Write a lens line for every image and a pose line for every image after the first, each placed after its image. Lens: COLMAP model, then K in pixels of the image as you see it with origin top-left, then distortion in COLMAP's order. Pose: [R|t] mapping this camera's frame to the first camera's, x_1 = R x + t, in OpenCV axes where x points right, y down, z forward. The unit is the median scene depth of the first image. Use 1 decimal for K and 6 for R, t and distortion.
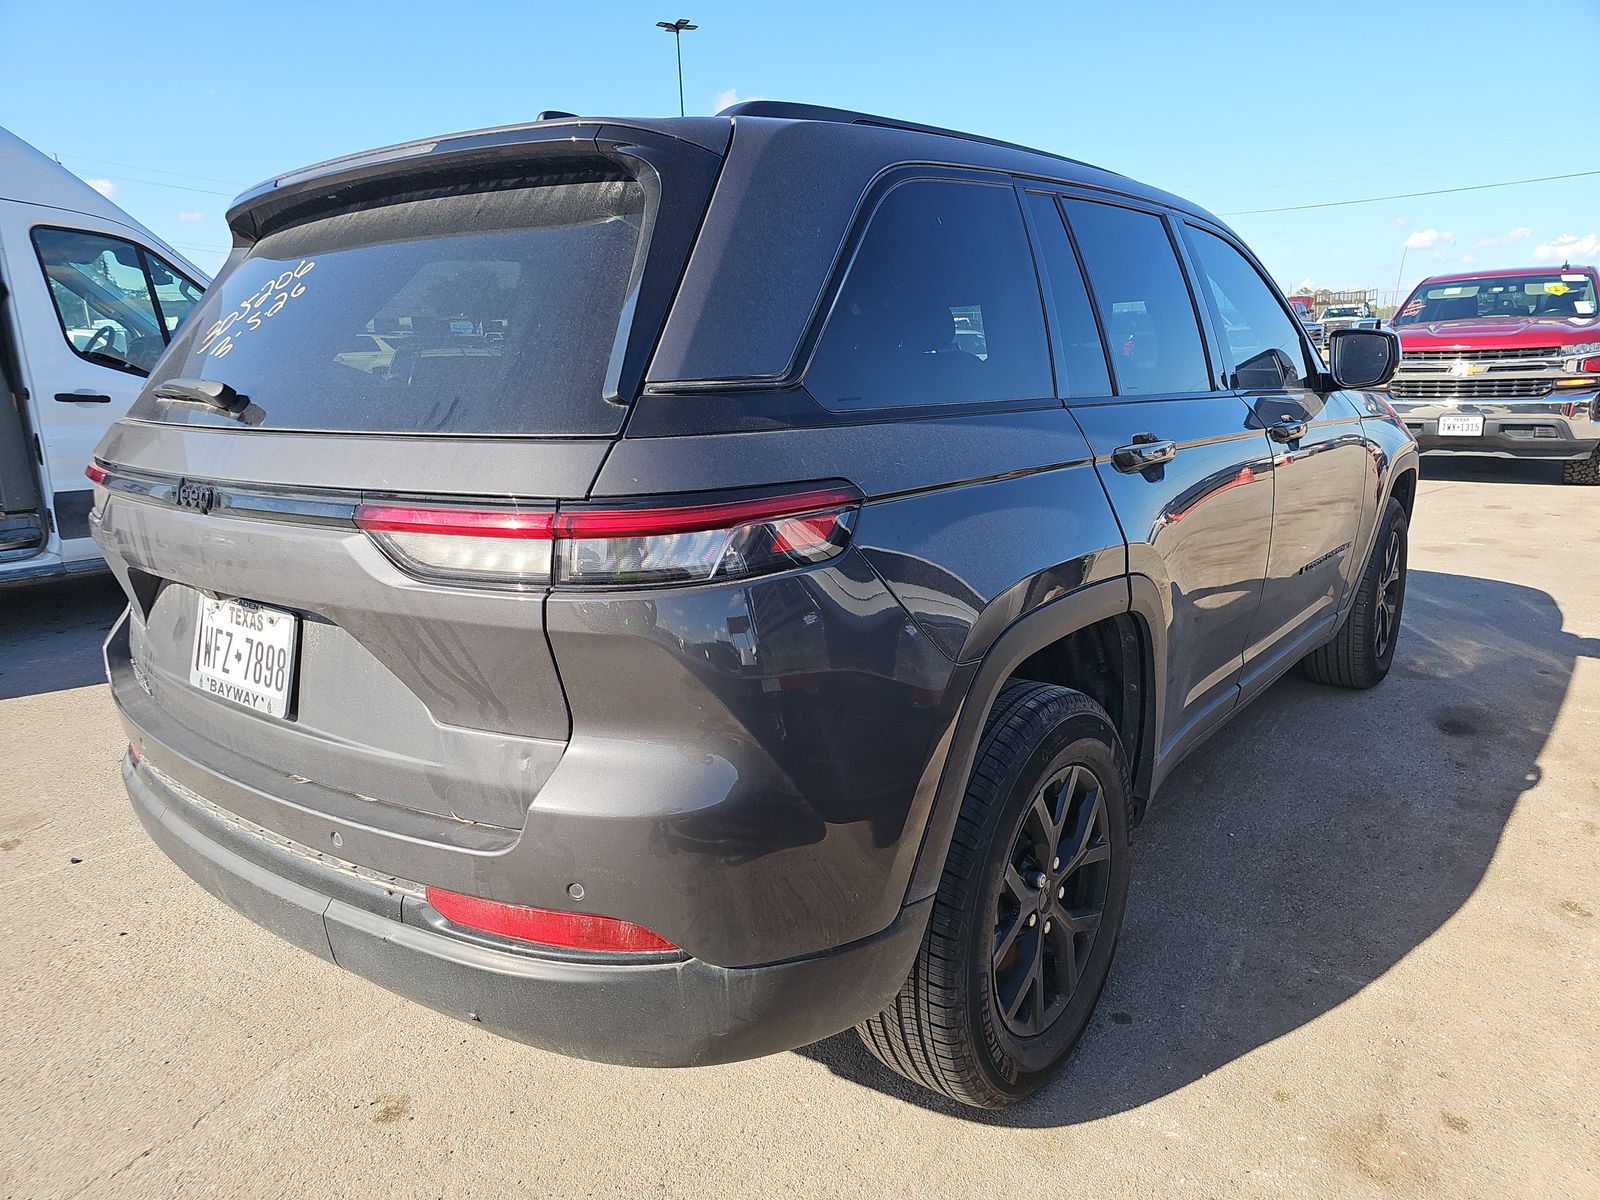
lens RADIAL K [[1077.3, 0, 802.1], [0, 1077.3, 615.6], [0, 0, 1]] dist [0.021370, -0.001229]
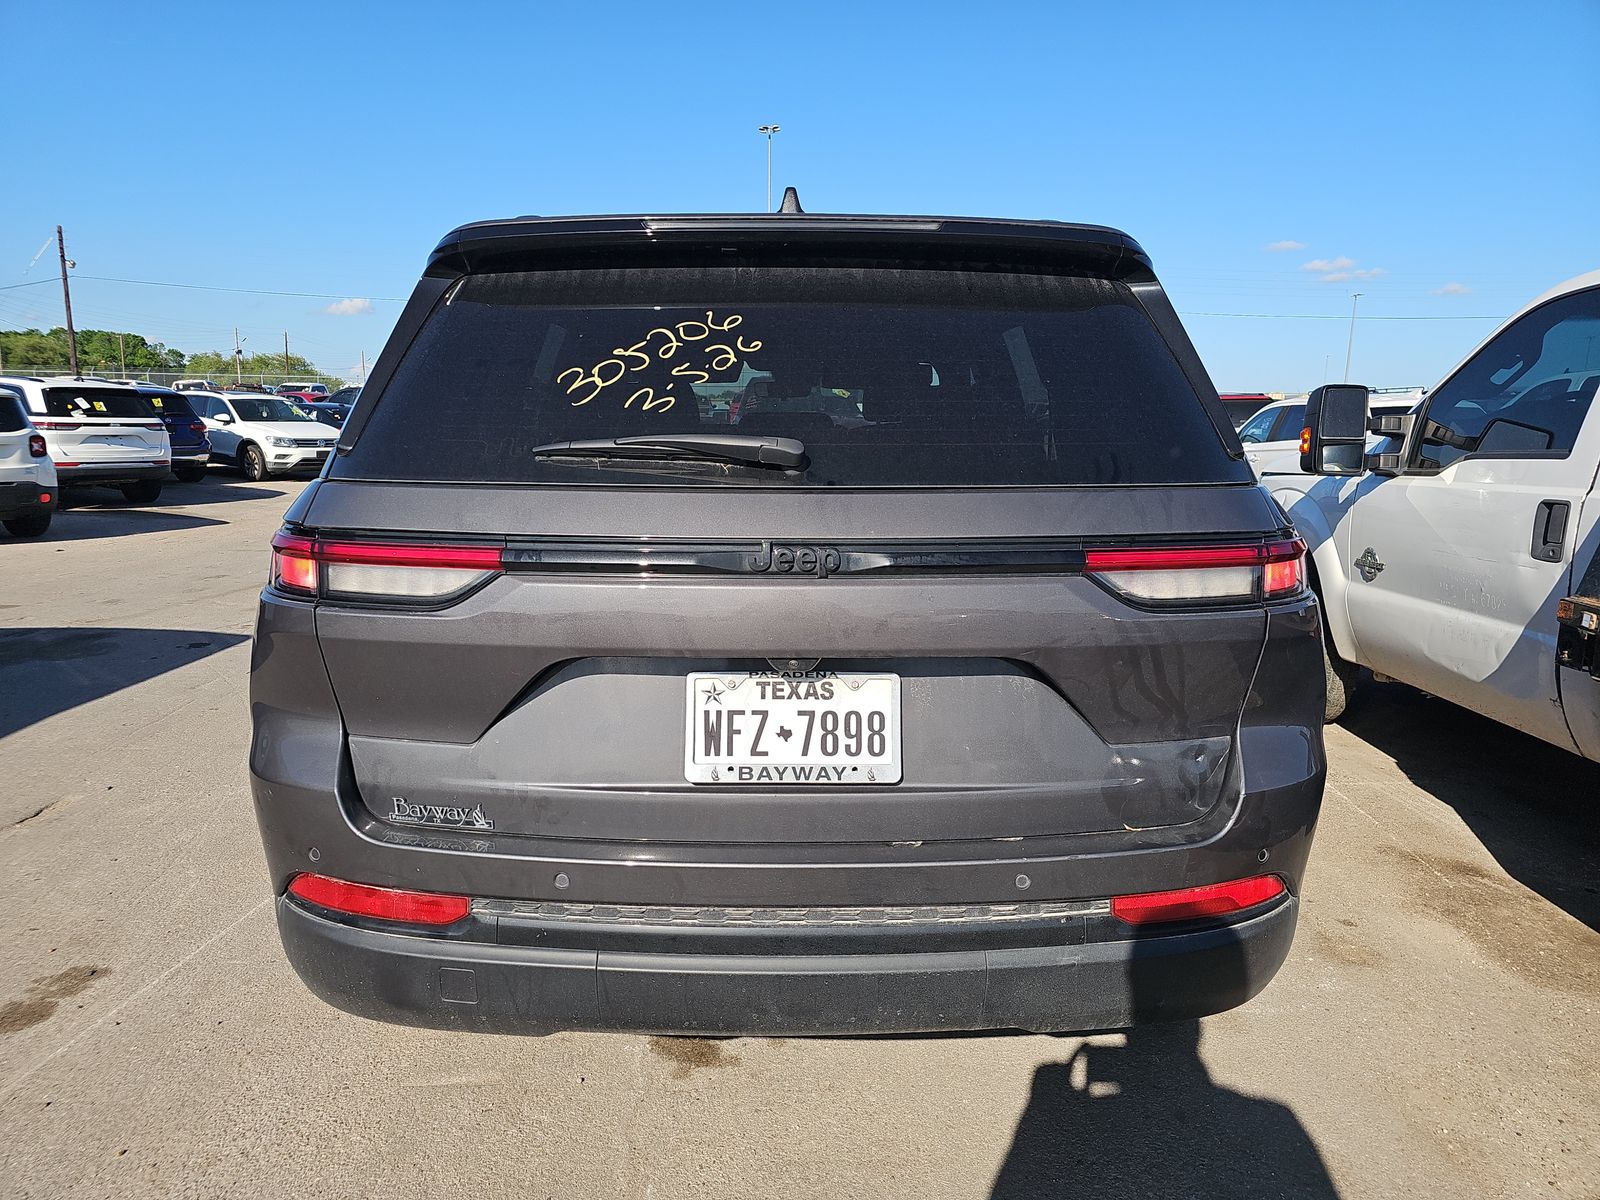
lens RADIAL K [[1075.5, 0, 800.0], [0, 1075.5, 600.0], [0, 0, 1]] dist [0.023600, -0.001065]
pose [[0.772173, -0.077347, 0.630688, -0.991160], [0.128161, 0.991123, -0.035361, -0.037271], [-0.622354, 0.108135, 0.775231, 0.253364]]
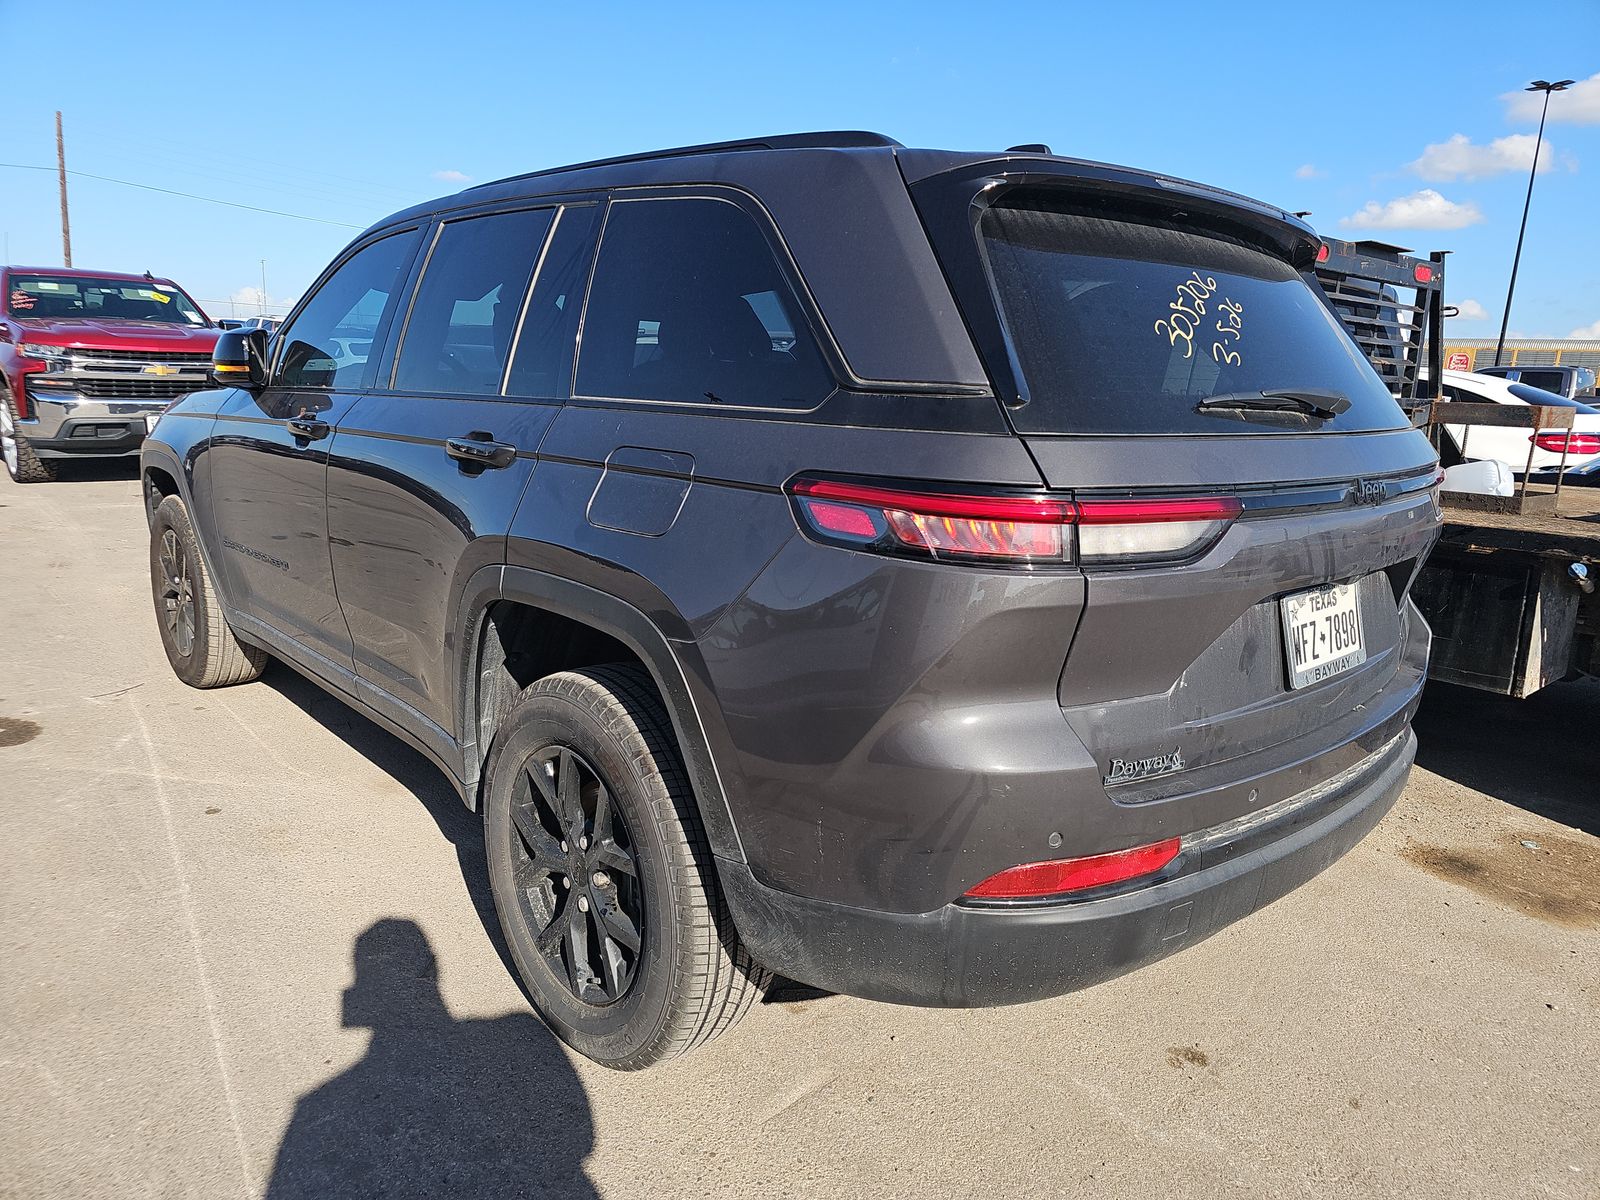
lens RADIAL K [[1075.5, 0, 800.0], [0, 1075.5, 600.0], [0, 0, 1]] dist [0.023600, -0.001065]
pose [[0.154272, -0.181218, 0.971267, -1.545343], [0.192506, 0.969709, 0.150350, -0.249110], [-0.969093, 0.163780, 0.184485, 1.207340]]
